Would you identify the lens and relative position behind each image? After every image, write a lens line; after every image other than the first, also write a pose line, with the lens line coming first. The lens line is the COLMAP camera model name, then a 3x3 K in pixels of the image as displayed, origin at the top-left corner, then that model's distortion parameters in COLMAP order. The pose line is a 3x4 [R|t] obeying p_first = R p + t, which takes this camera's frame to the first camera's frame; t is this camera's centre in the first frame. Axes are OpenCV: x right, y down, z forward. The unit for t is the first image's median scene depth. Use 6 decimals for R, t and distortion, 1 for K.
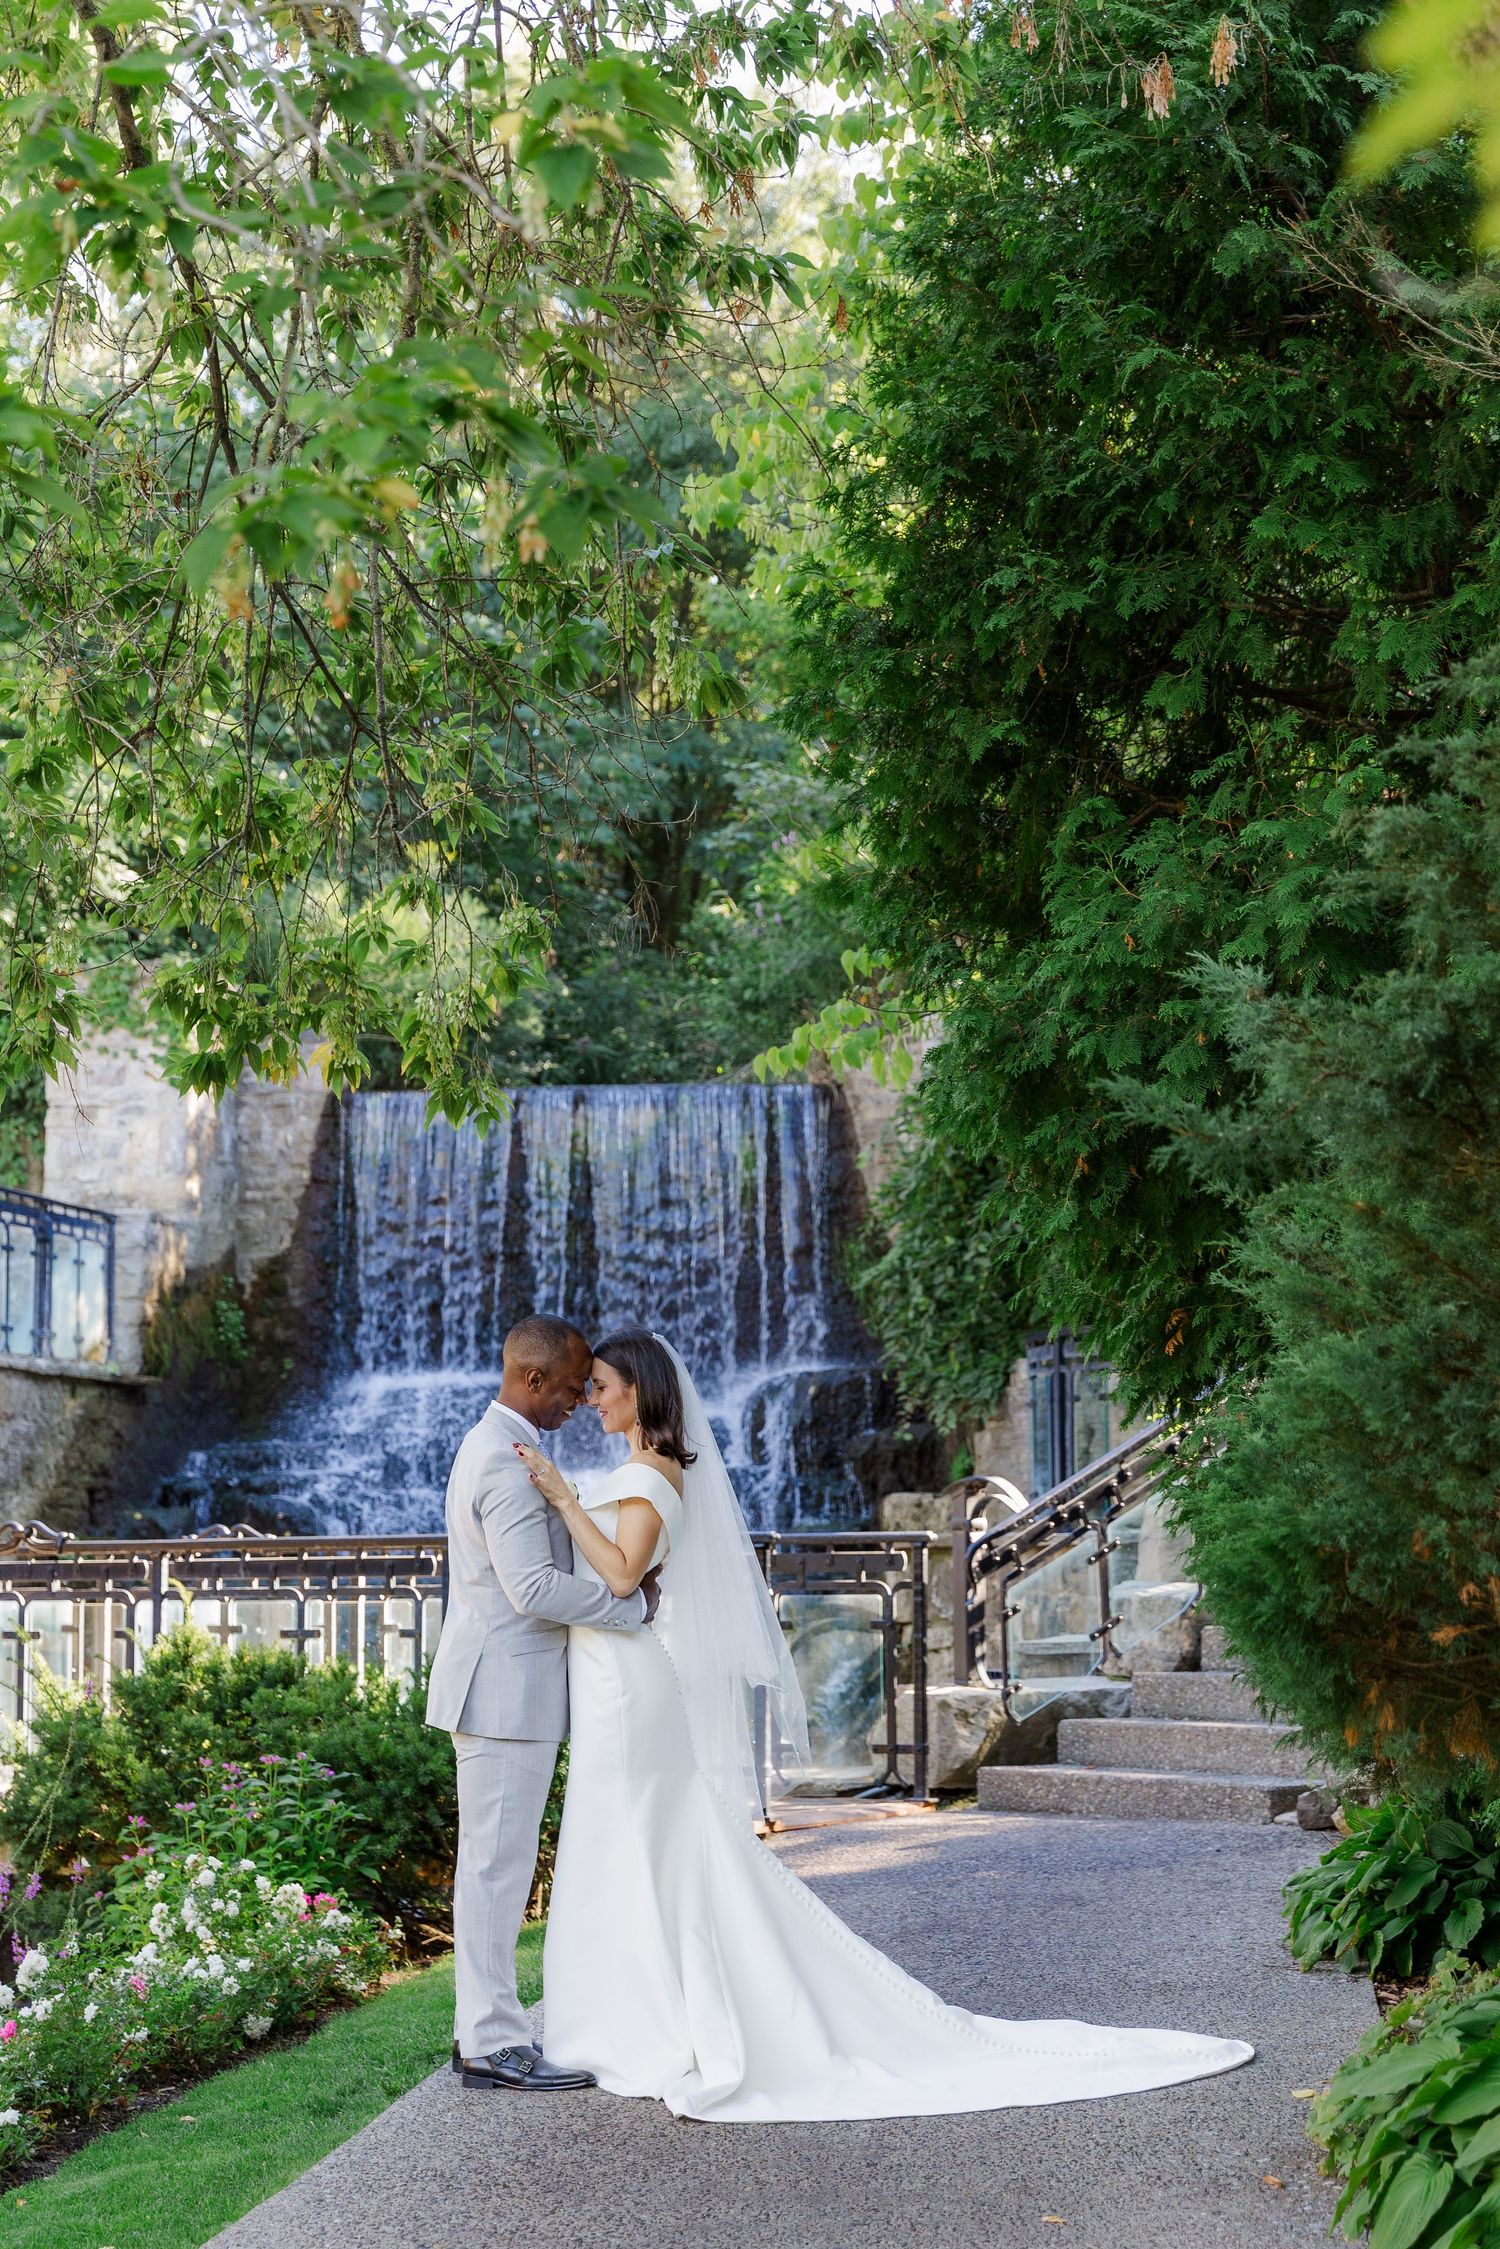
lens RADIAL K [[3720.1, 0, 664.0], [0, 3720.1, 1157.4], [0, 0, 1]] dist [-0.009177, 0.000000]
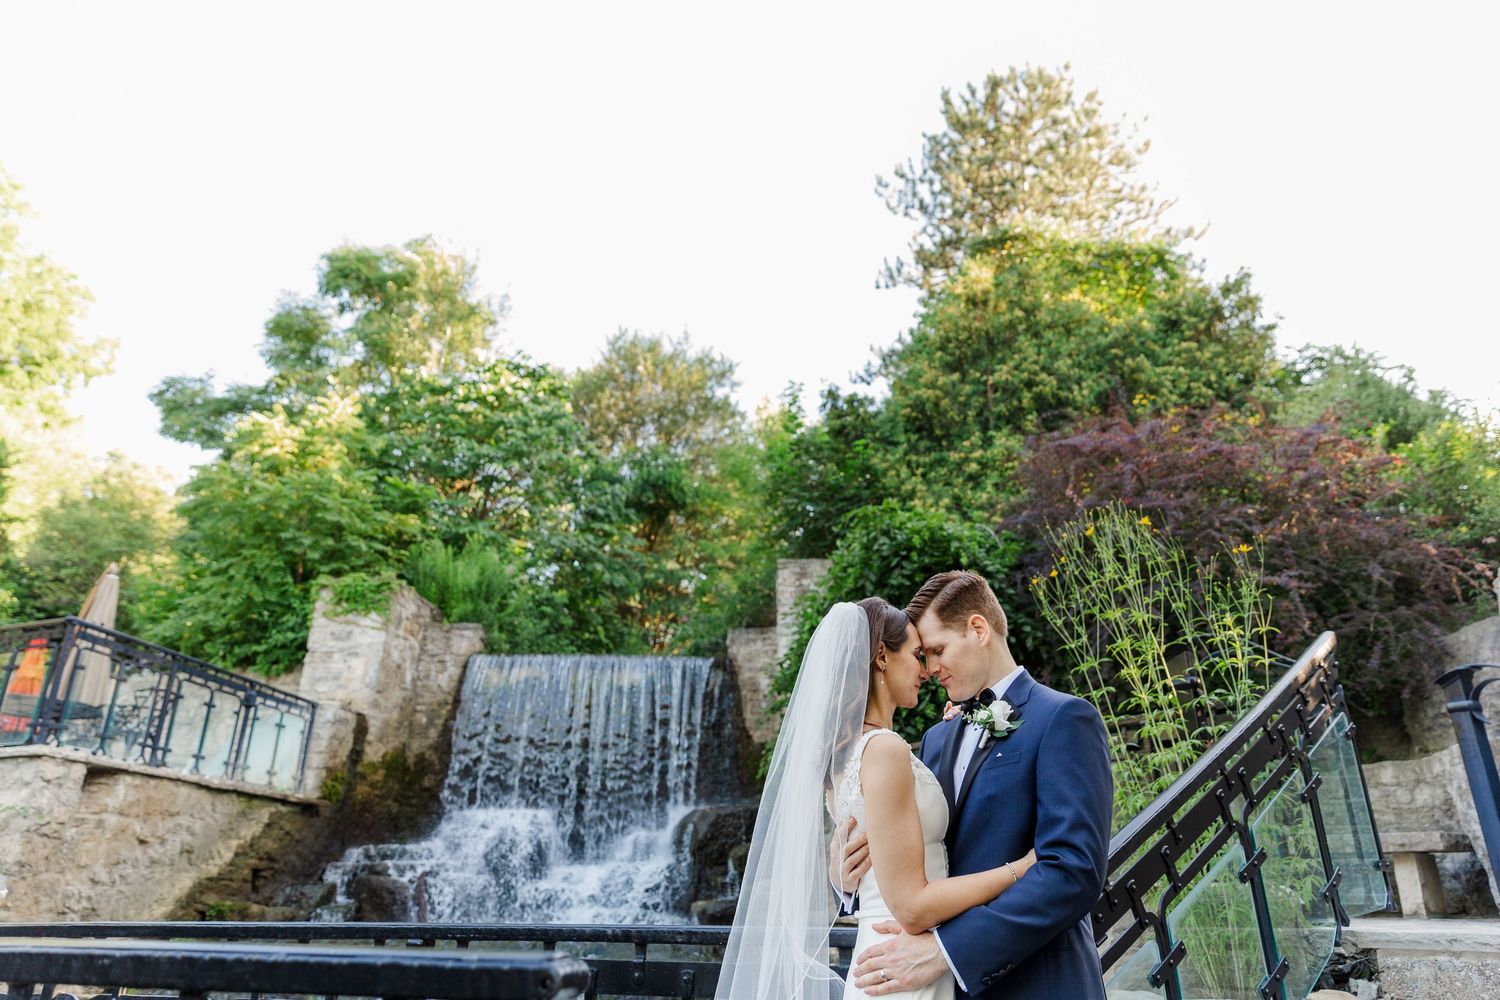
lens RADIAL K [[1024.2, 0, 747.1], [0, 1024.2, 505.6], [0, 0, 1]] dist [0.020833, 0.011536]
pose [[0.997091, 0.048186, 0.059064, 0.032743], [-0.030755, 0.963291, -0.266691, 0.077646], [-0.069746, 0.264099, 0.961971, 0.790903]]
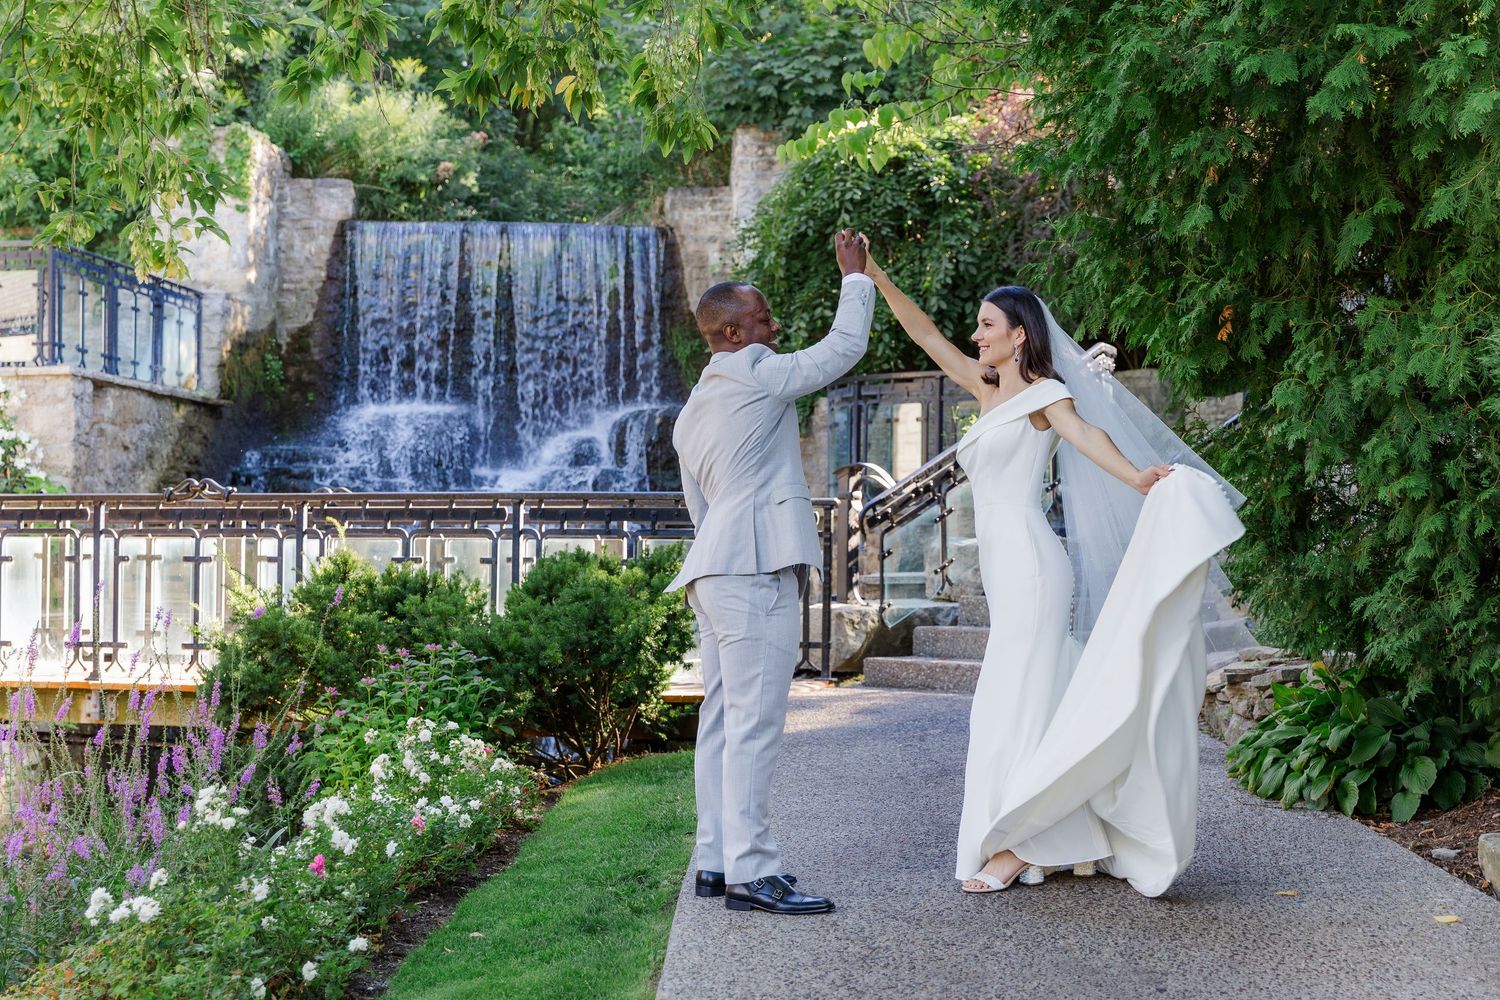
lens RADIAL K [[2128.4, 0, 770.7], [0, 2128.4, 517.7], [0, 0, 1]] dist [-0.017429, 0.000000]
pose [[0.988371, 0.018385, 0.150948, -0.076270], [-0.032706, 0.995134, 0.092944, 0.029588], [-0.148505, -0.096800, 0.984163, 0.169329]]
